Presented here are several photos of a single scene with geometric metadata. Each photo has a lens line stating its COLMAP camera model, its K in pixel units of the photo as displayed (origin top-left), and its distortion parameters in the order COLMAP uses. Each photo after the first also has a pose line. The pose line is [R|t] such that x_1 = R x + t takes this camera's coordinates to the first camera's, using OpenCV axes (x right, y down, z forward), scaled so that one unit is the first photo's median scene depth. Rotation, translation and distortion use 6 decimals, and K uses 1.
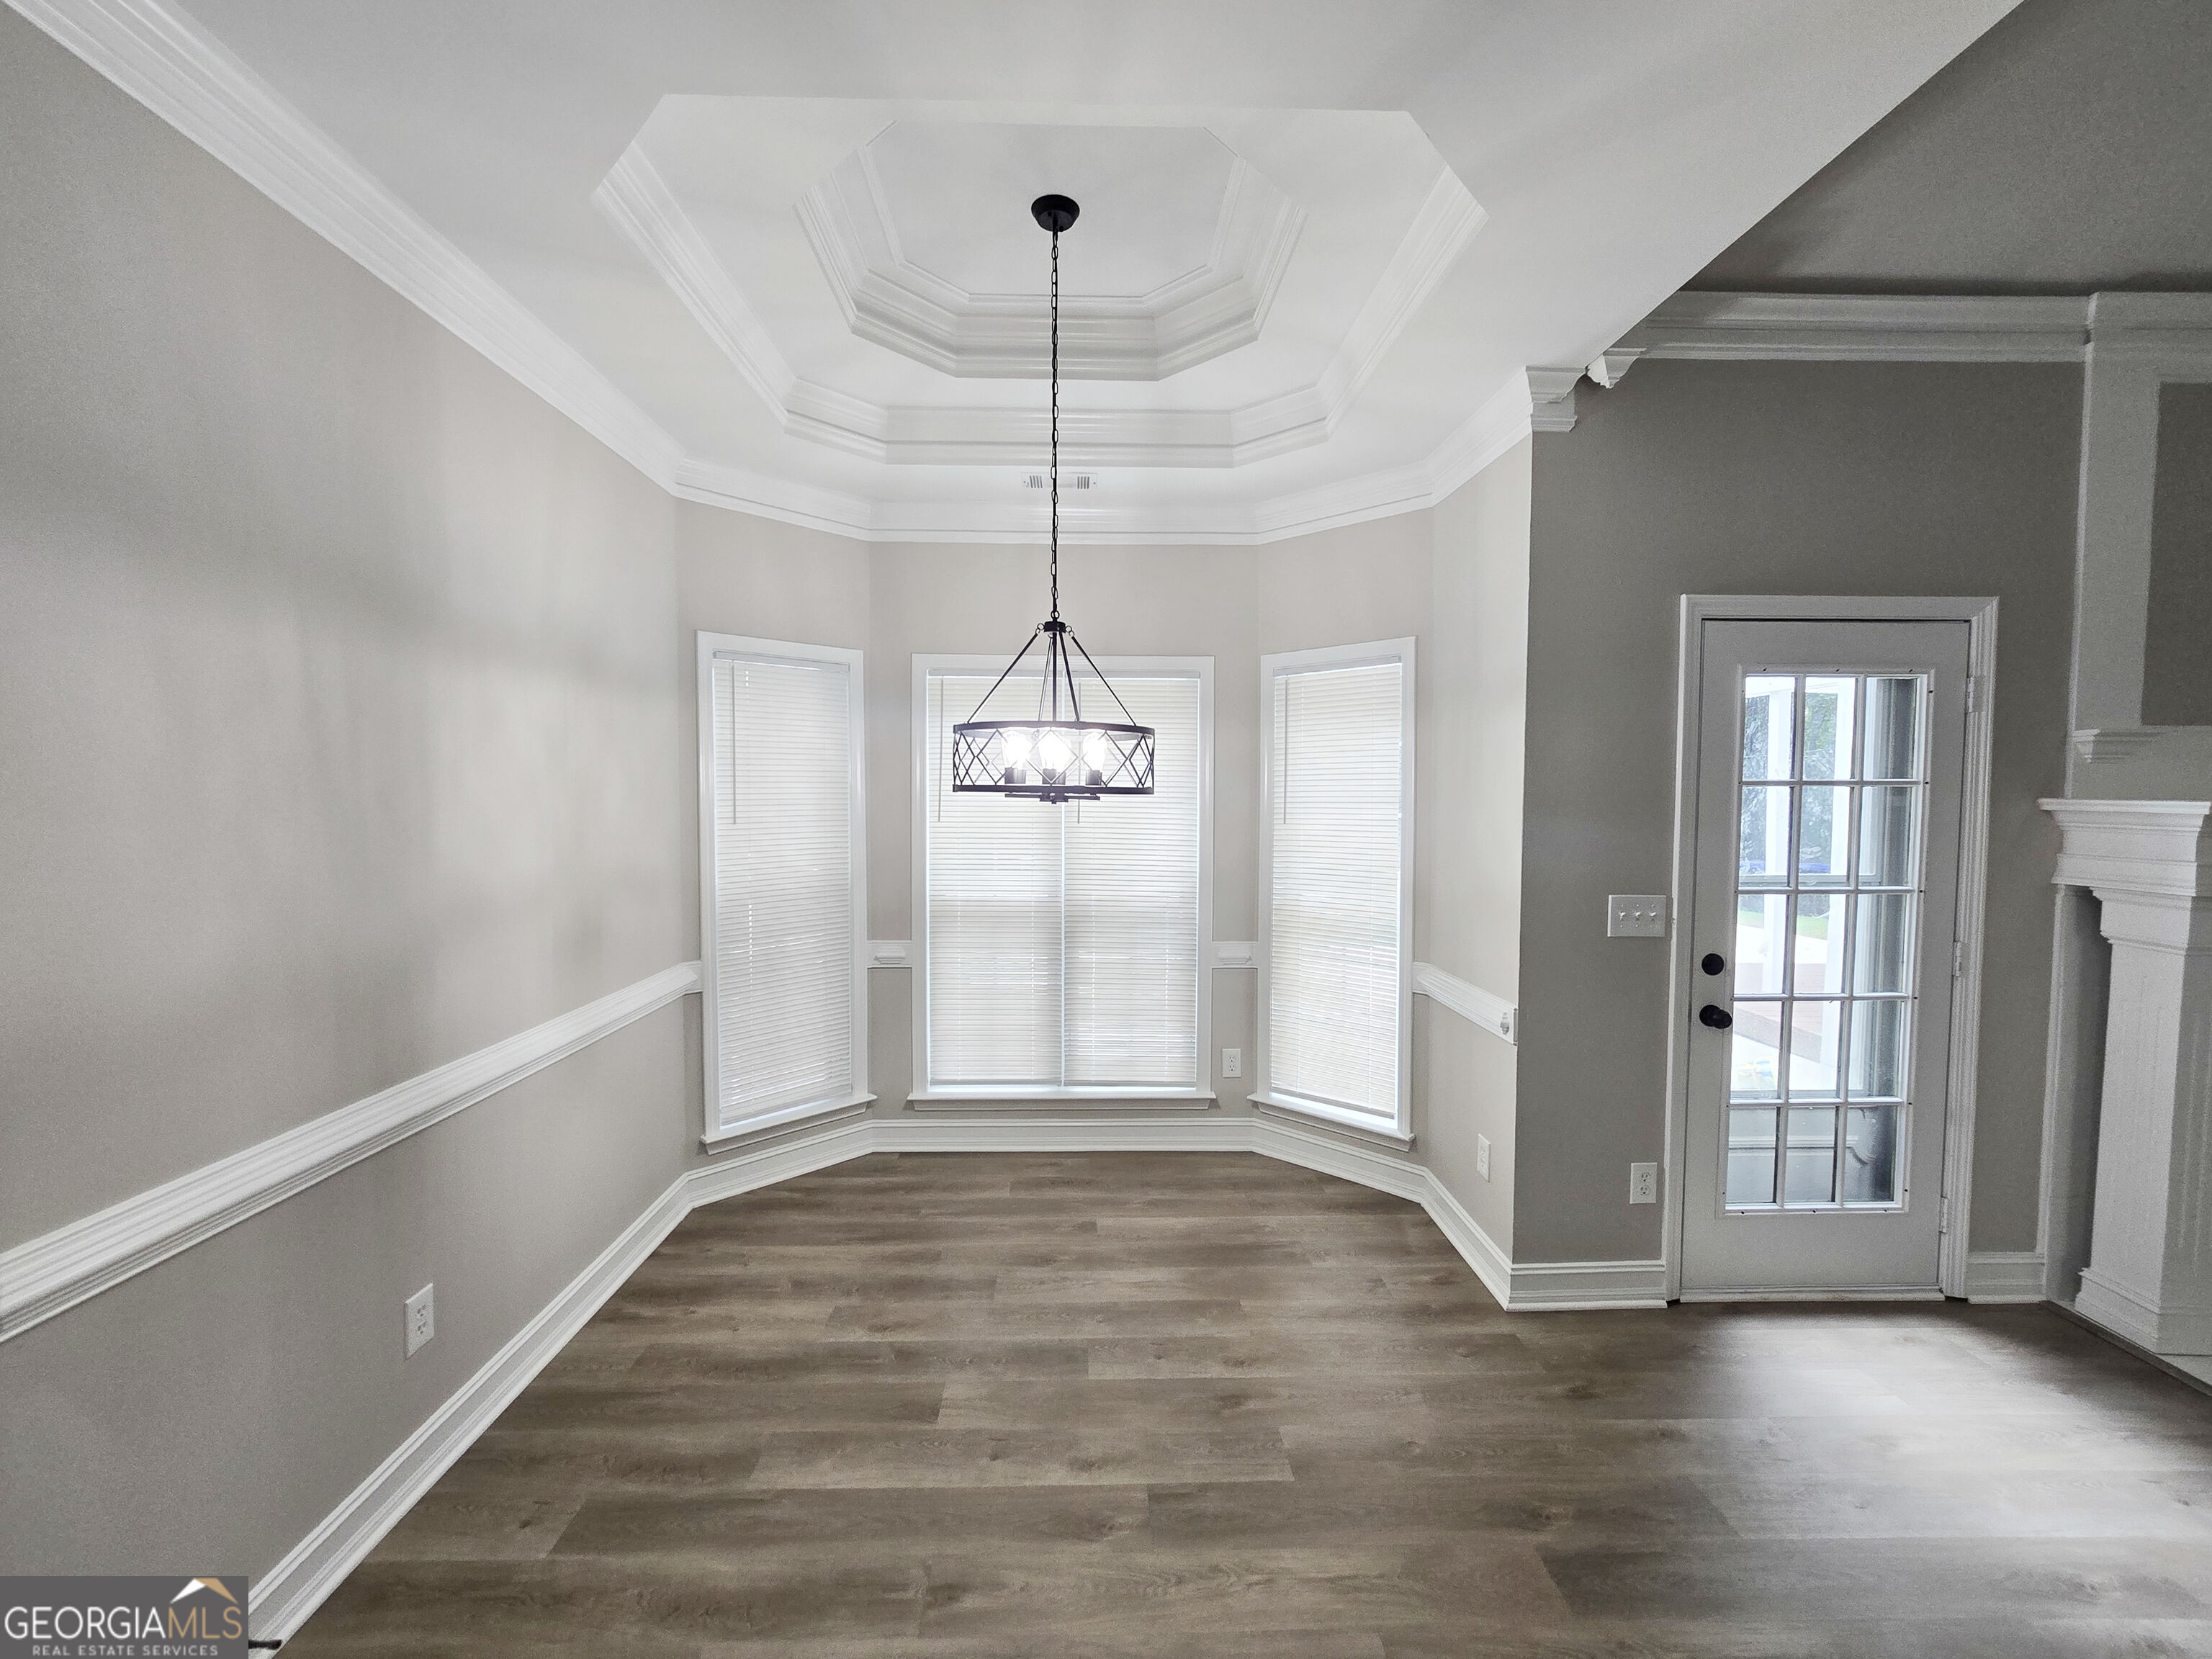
lens RADIAL K [[907.3, 0, 1097.7], [0, 907.3, 830.9], [0, 0, 1]] dist [-0.003649, 0.000678]
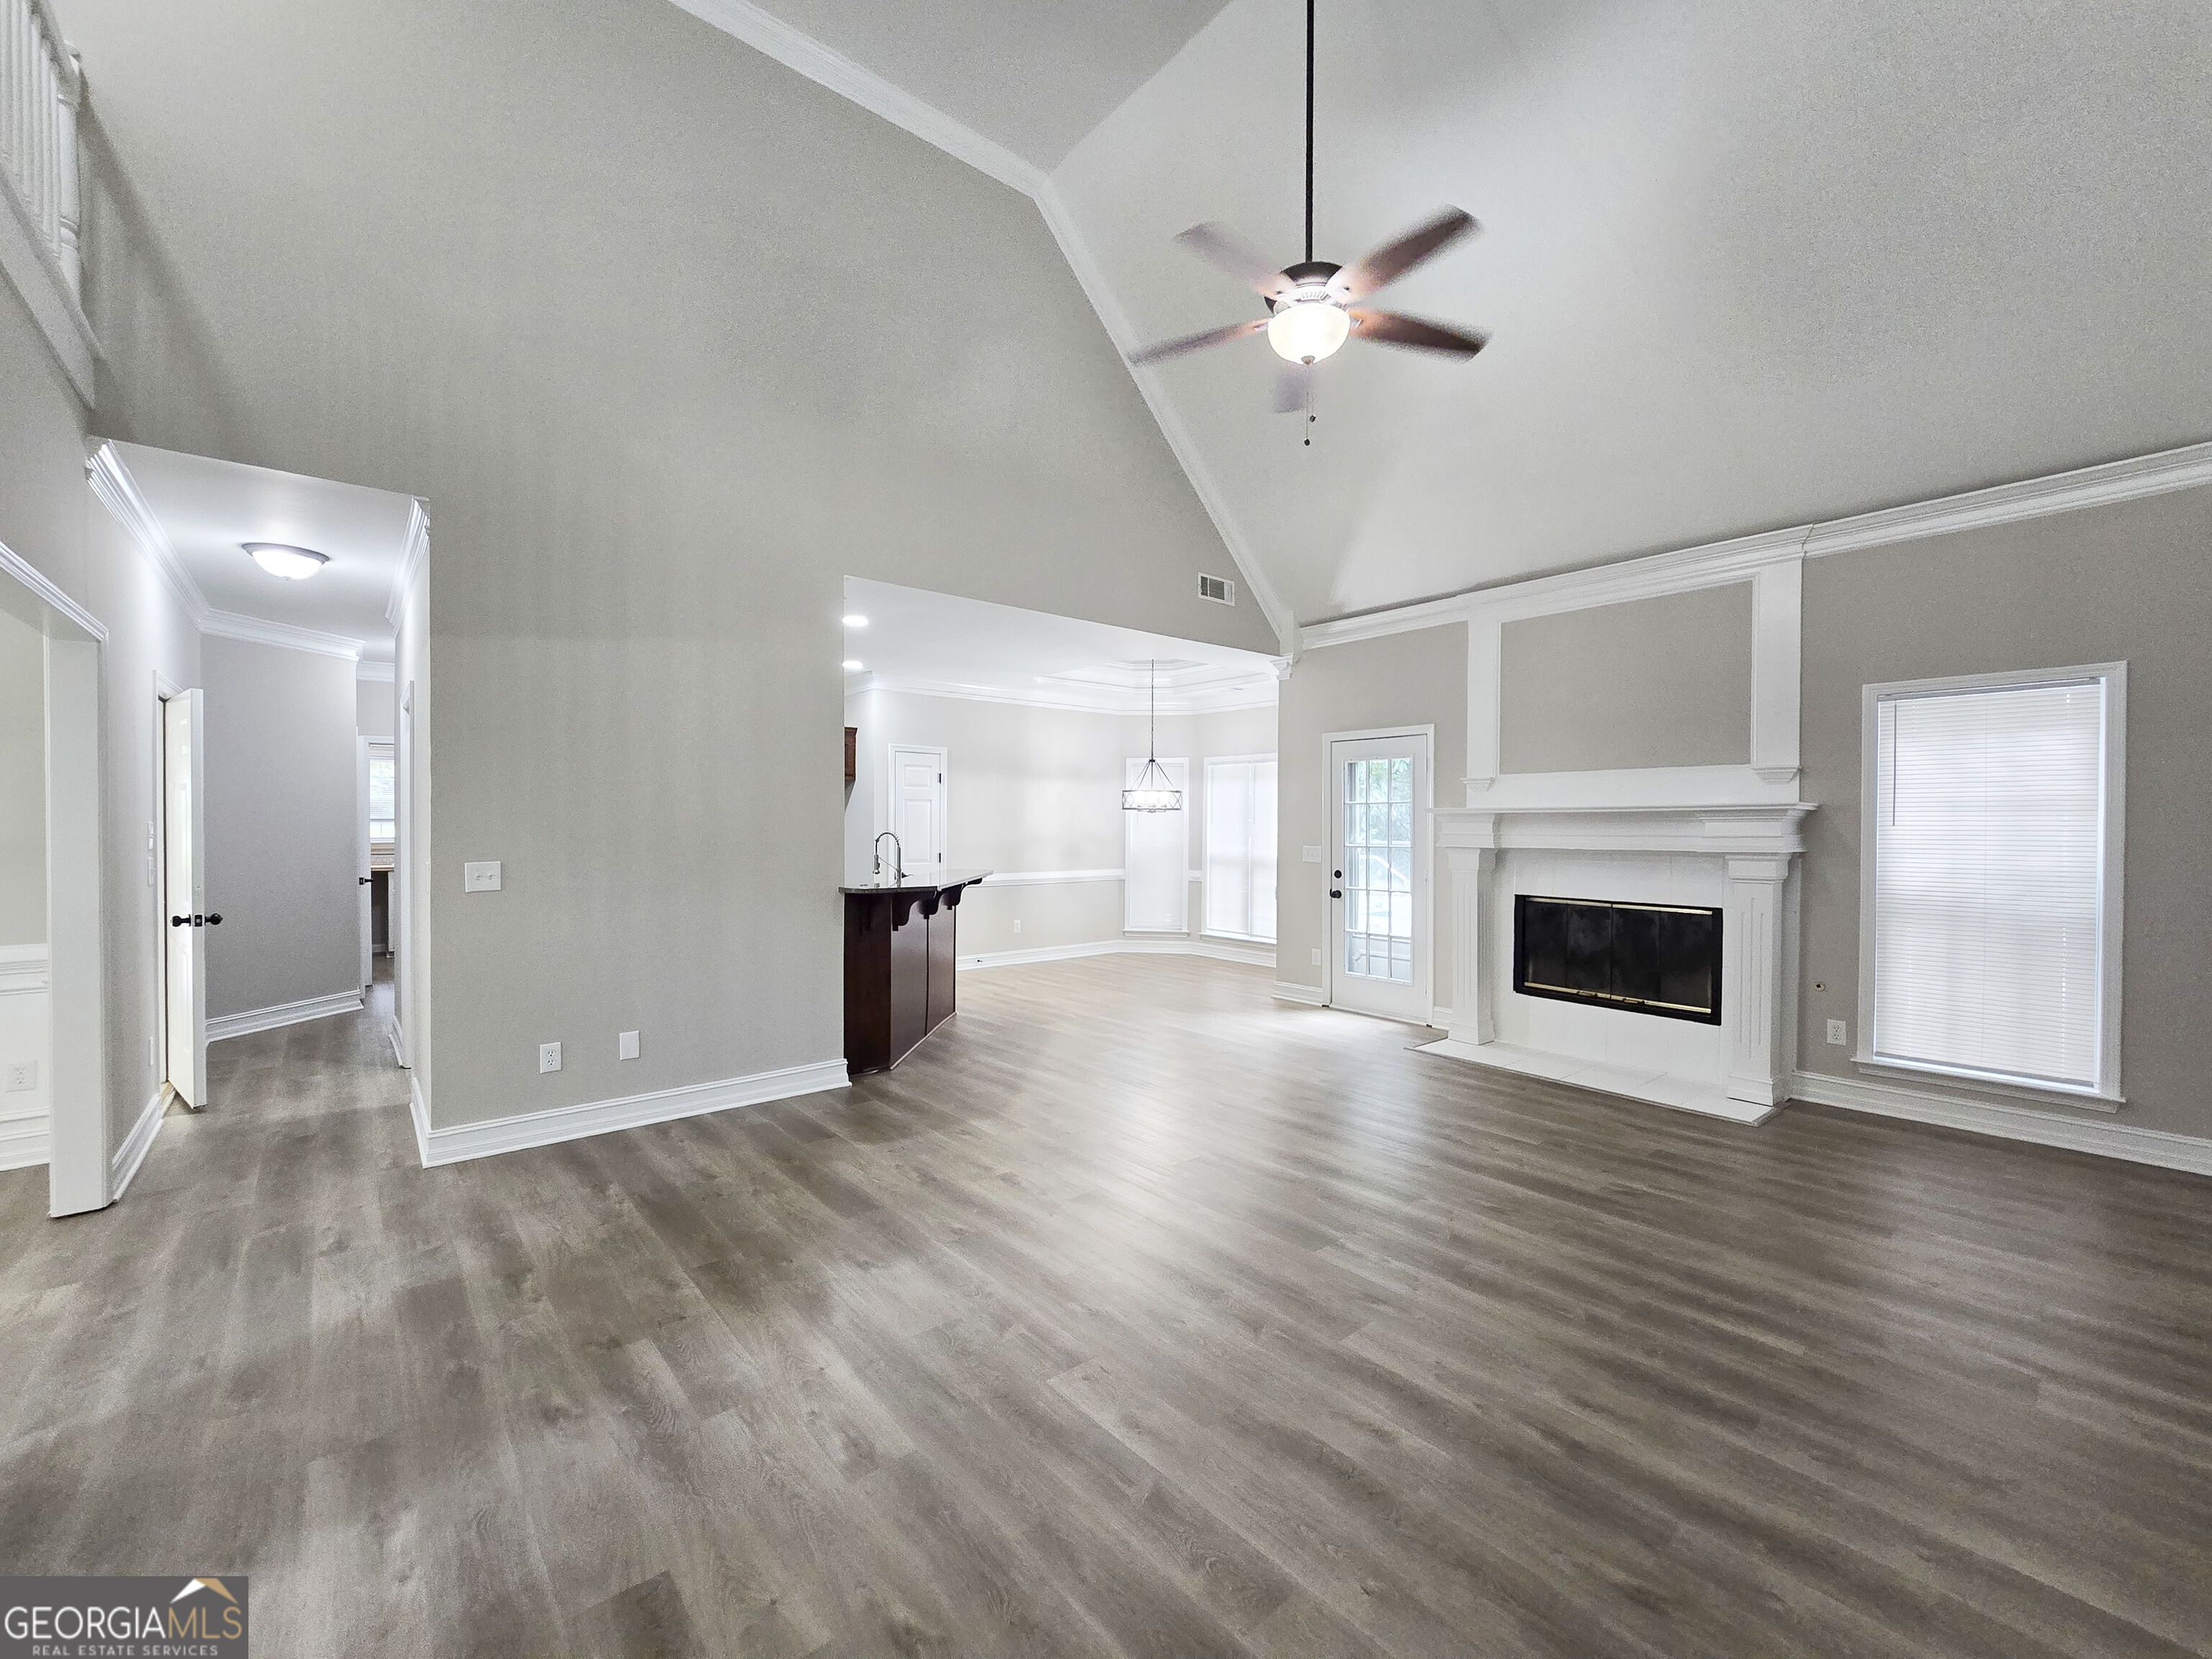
lens RADIAL K [[907.3, 0, 1103.4], [0, 907.3, 820.8], [0, 0, 1]] dist [-0.003649, 0.000678]
pose [[0.625309, -0.001790, -0.780375, 2.049251], [-0.035084, 0.998922, -0.030404, 0.087773], [0.779588, 0.046390, 0.624572, -1.023264]]
